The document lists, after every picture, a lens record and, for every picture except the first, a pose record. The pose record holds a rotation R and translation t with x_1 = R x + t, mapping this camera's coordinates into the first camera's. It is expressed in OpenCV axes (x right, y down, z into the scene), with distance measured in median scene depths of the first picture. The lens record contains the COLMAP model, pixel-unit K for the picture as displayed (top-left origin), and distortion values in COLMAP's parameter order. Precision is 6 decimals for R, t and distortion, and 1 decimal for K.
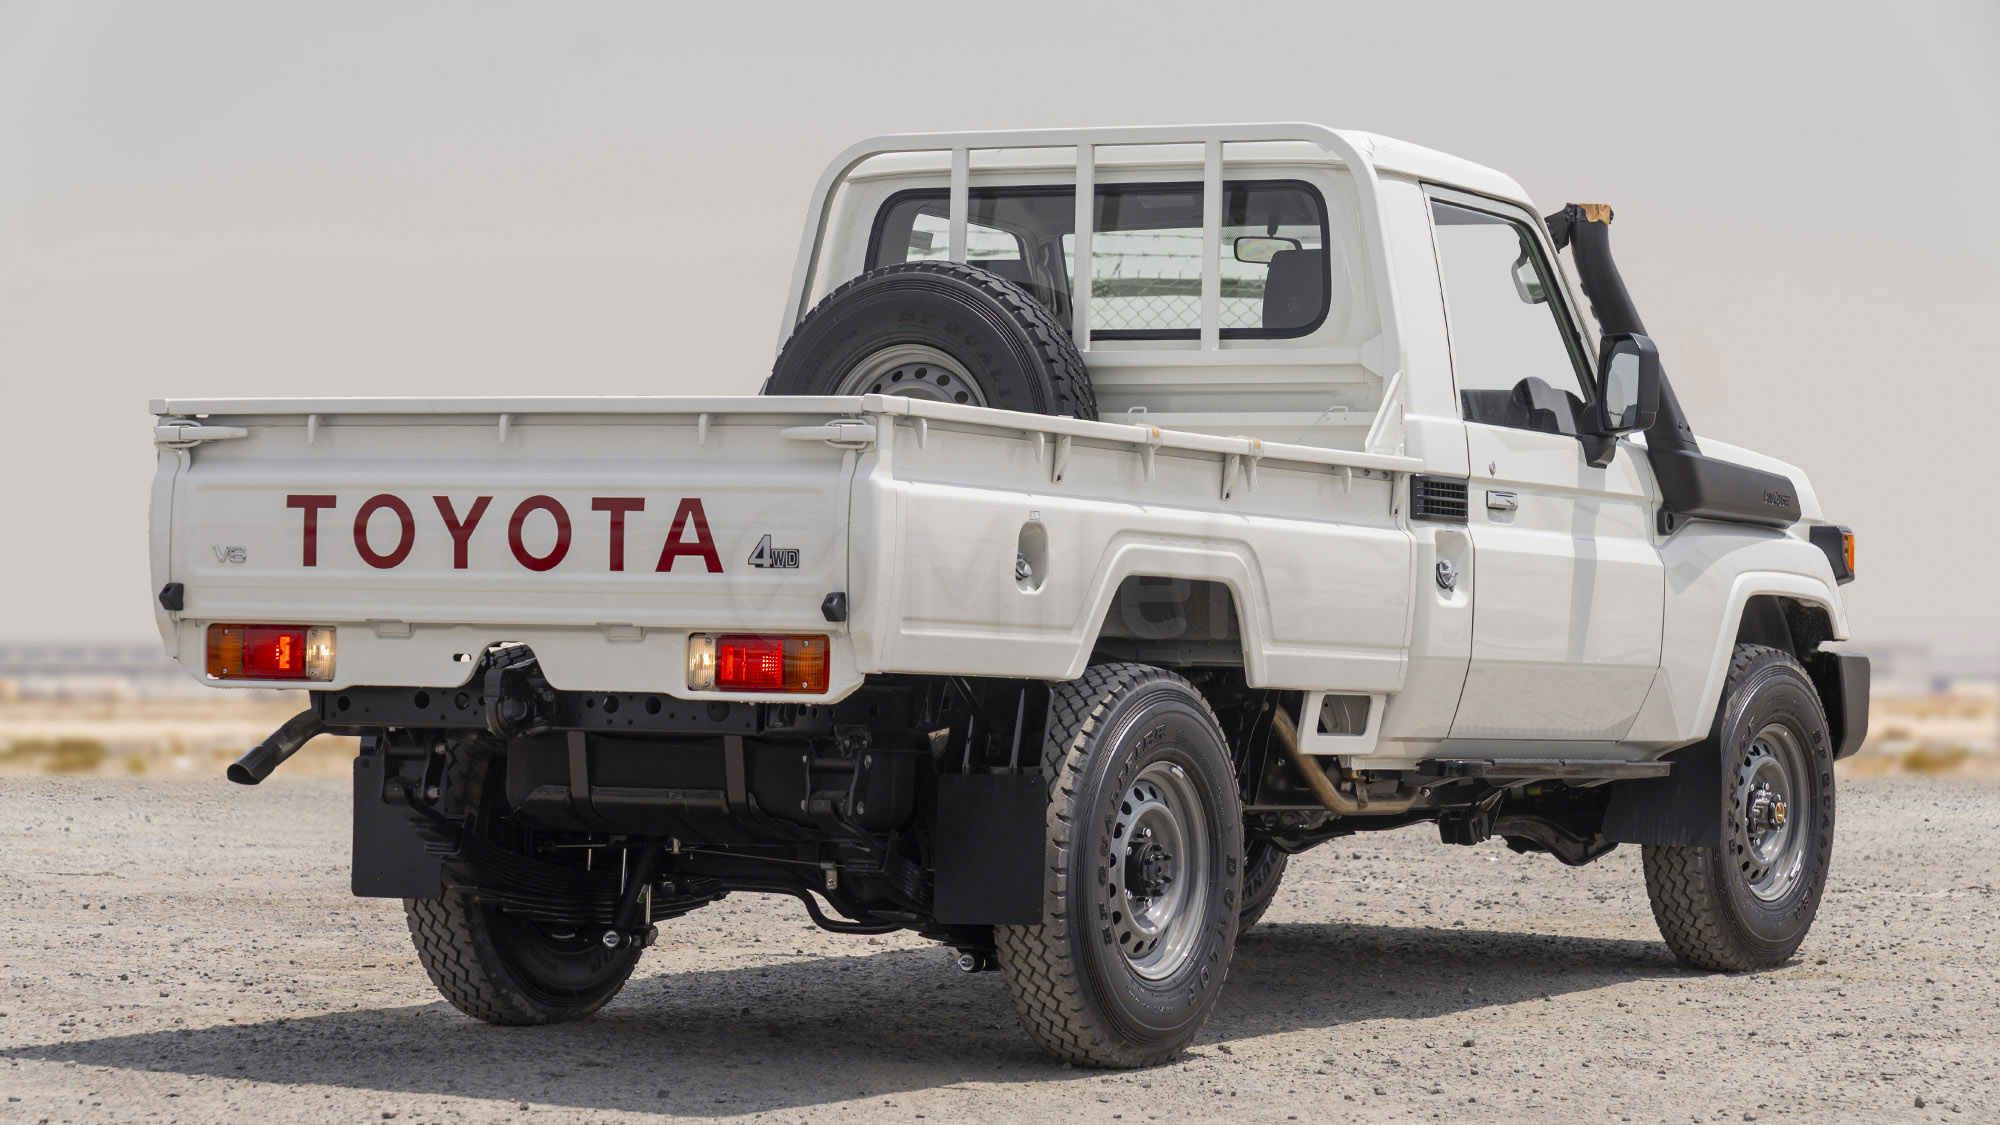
lens RADIAL K [[5327.5, 0, 1000.0], [0, 5327.5, 562.5], [0, 0, 1]] dist [0.045067, -0.063426]
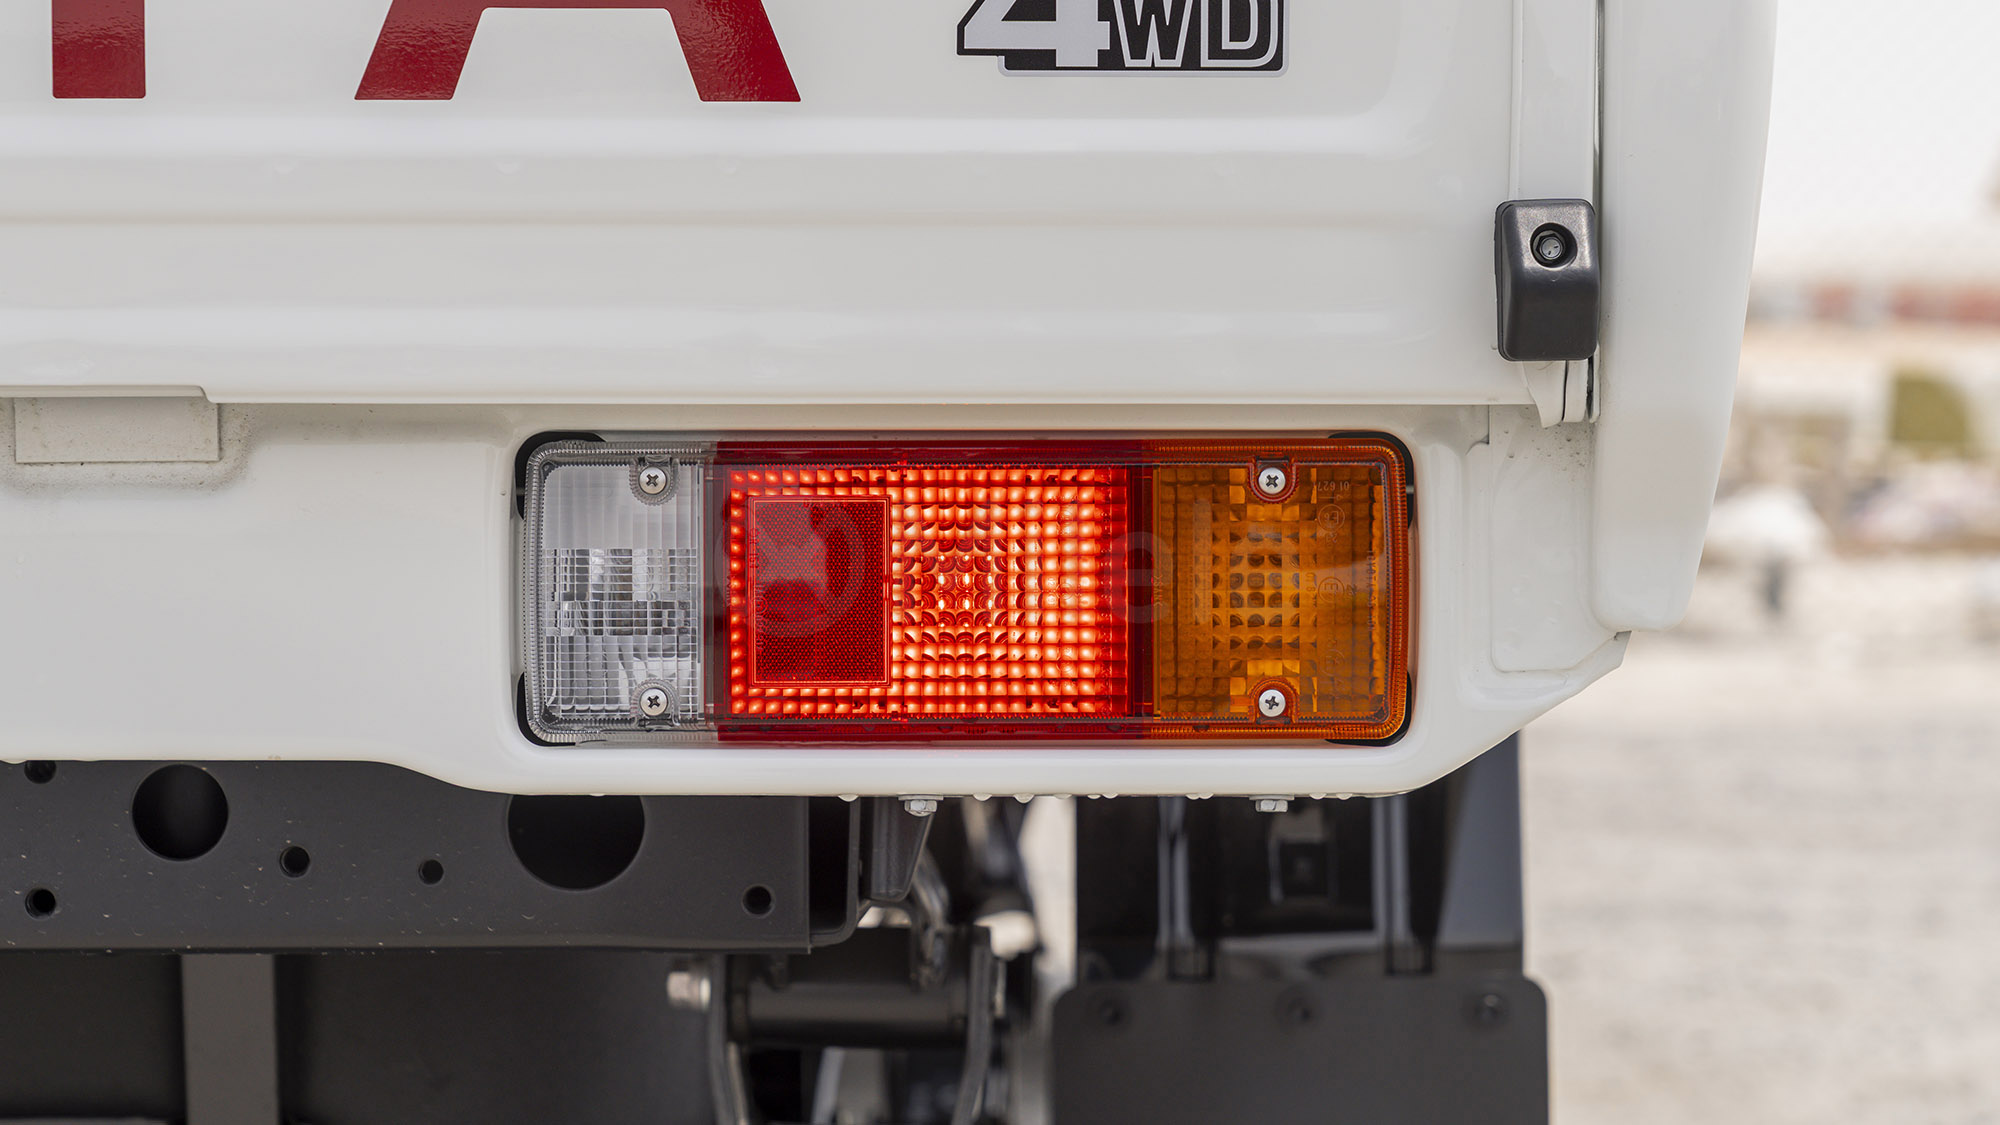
lens RADIAL K [[5327.5, 0, 1000.0], [0, 5327.5, 562.5], [0, 0, 1]] dist [0.045067, -0.063426]
pose [[0.877492, -0.039272, 0.477980, -0.129370], [0.012000, 0.998128, 0.059977, 0.006585], [-0.479440, -0.046894, 0.876321, 0.809738]]
